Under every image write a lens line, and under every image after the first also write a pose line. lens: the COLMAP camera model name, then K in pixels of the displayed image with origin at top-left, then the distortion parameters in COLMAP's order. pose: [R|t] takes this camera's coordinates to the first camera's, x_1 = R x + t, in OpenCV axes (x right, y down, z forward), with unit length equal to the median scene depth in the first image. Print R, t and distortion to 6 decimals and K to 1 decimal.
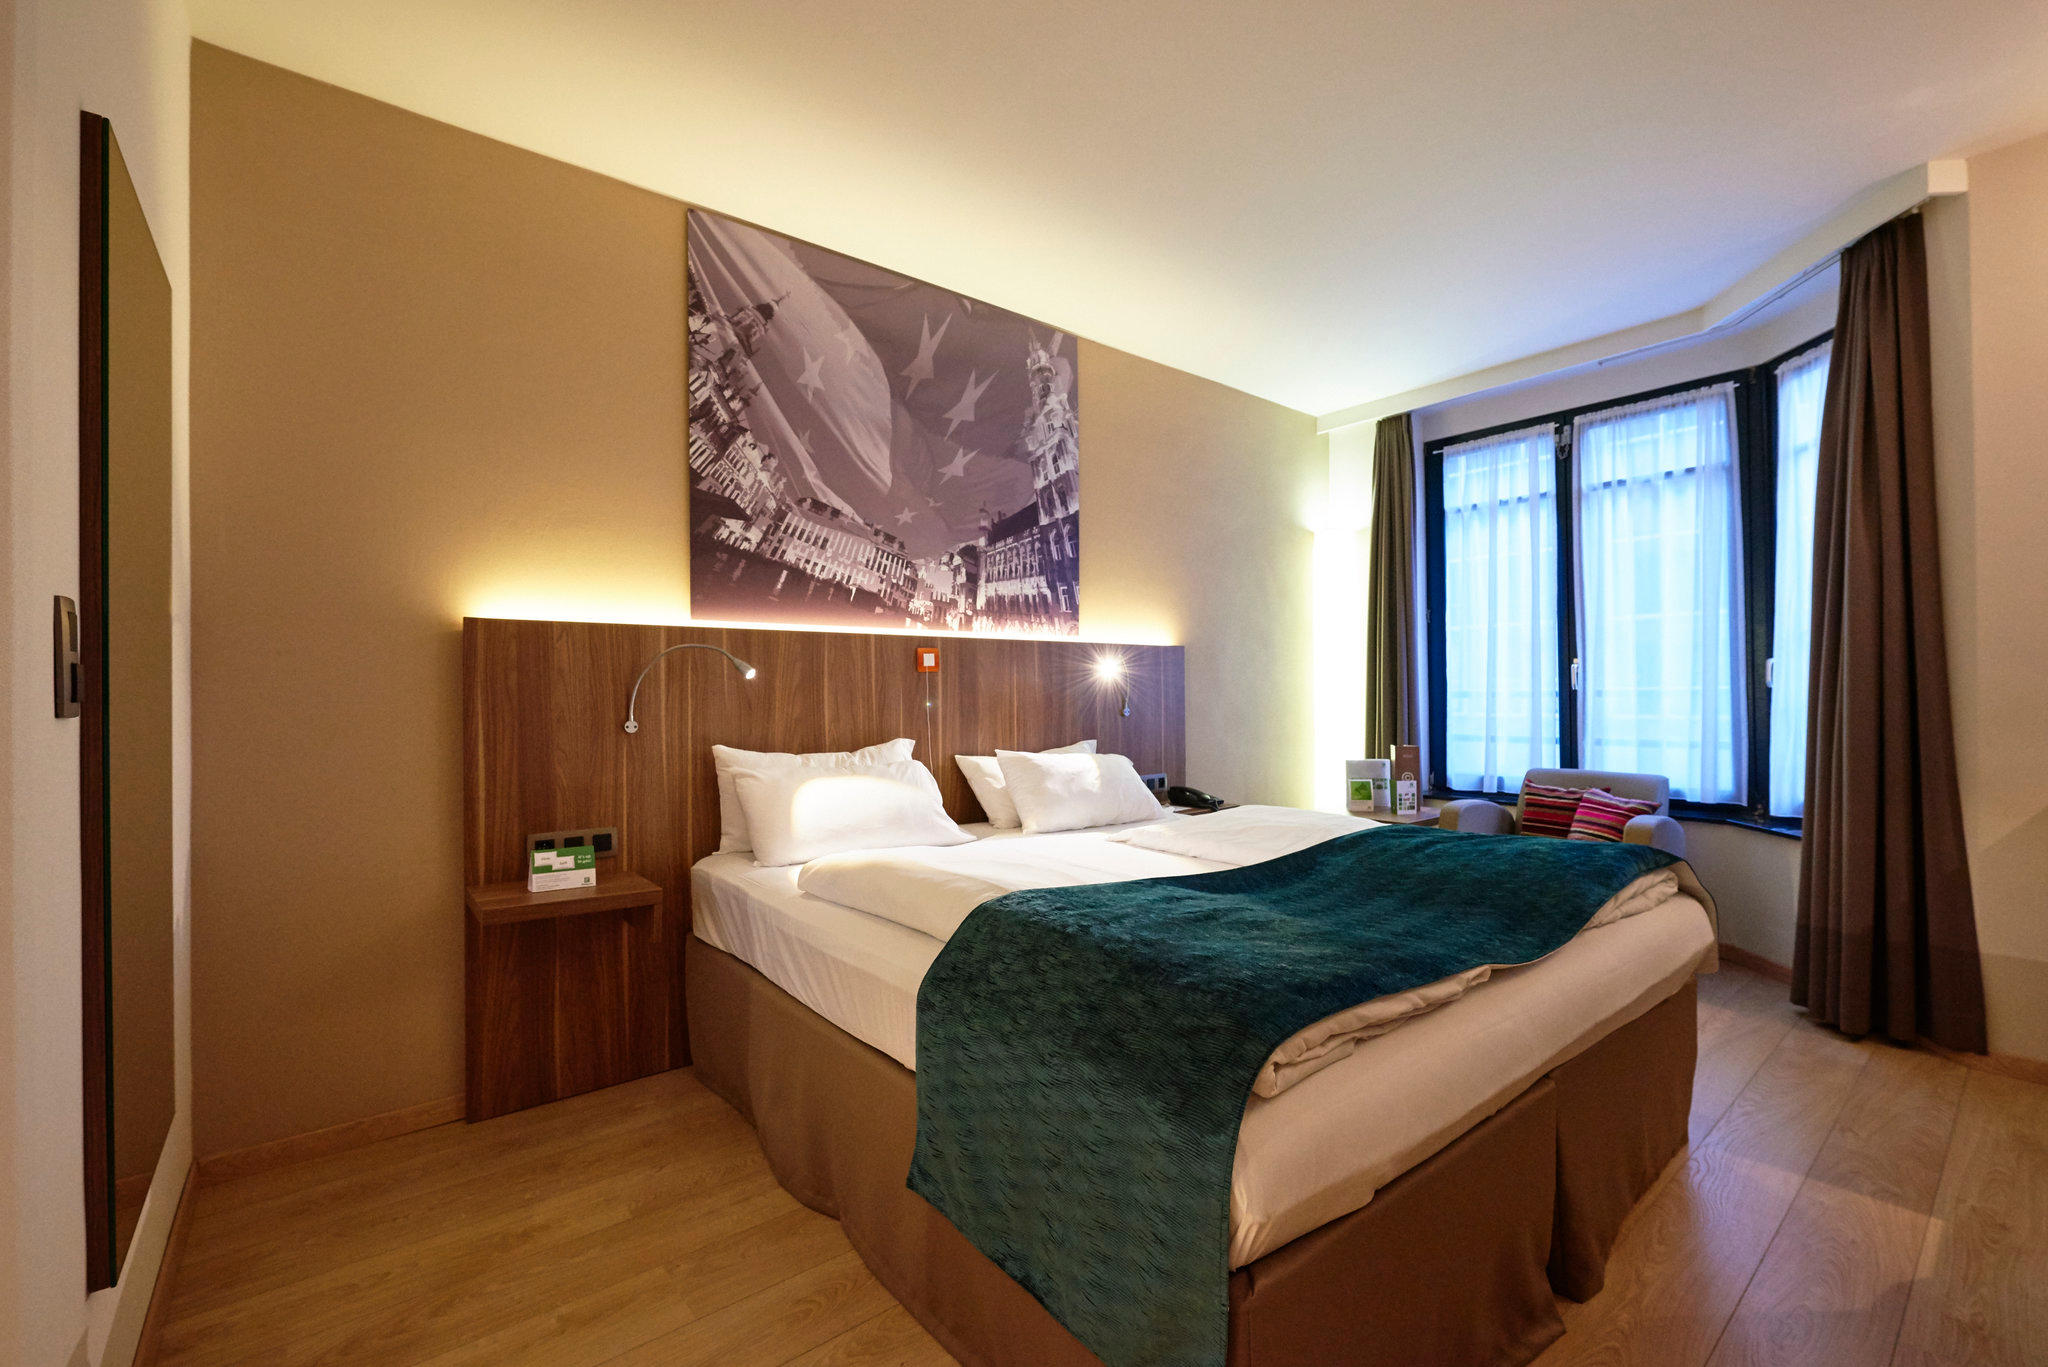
lens RADIAL K [[901.4, 0, 1026.4], [0, 901.4, 703.1], [0, 0, 1]] dist [0.004089, -0.000098]
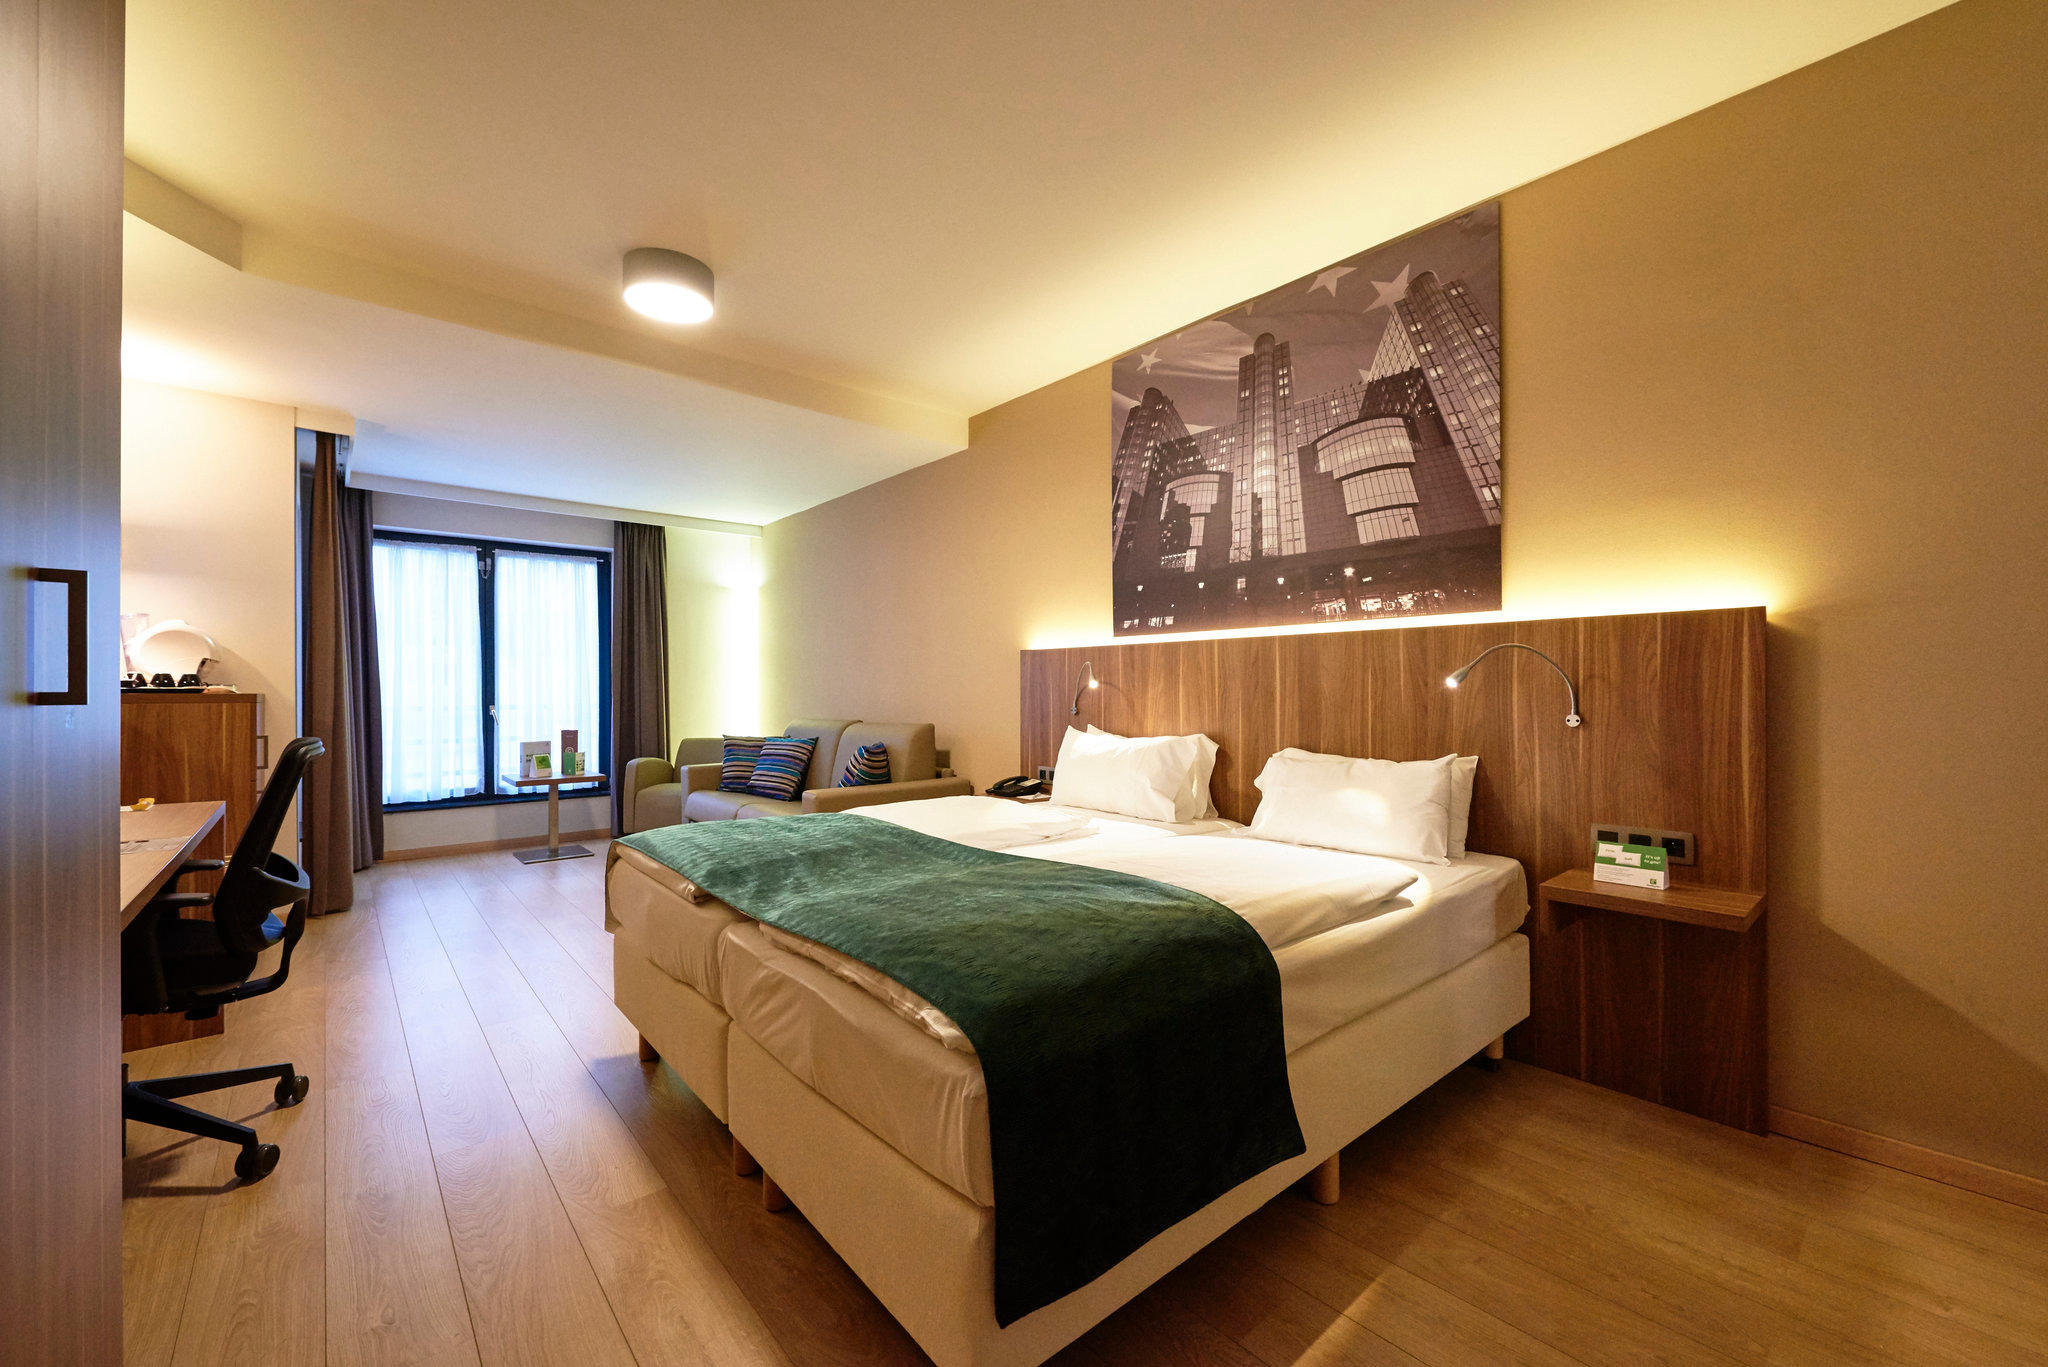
lens RADIAL K [[795.8, 0, 1027.6], [0, 795.8, 697.8], [0, 0, 1]] dist [0.000714, -0.000047]
pose [[0.037502, 0.013374, -0.999207, 0.342465], [-0.011886, 0.999846, 0.012936, -0.004641], [0.999226, 0.011391, 0.037655, 0.300562]]
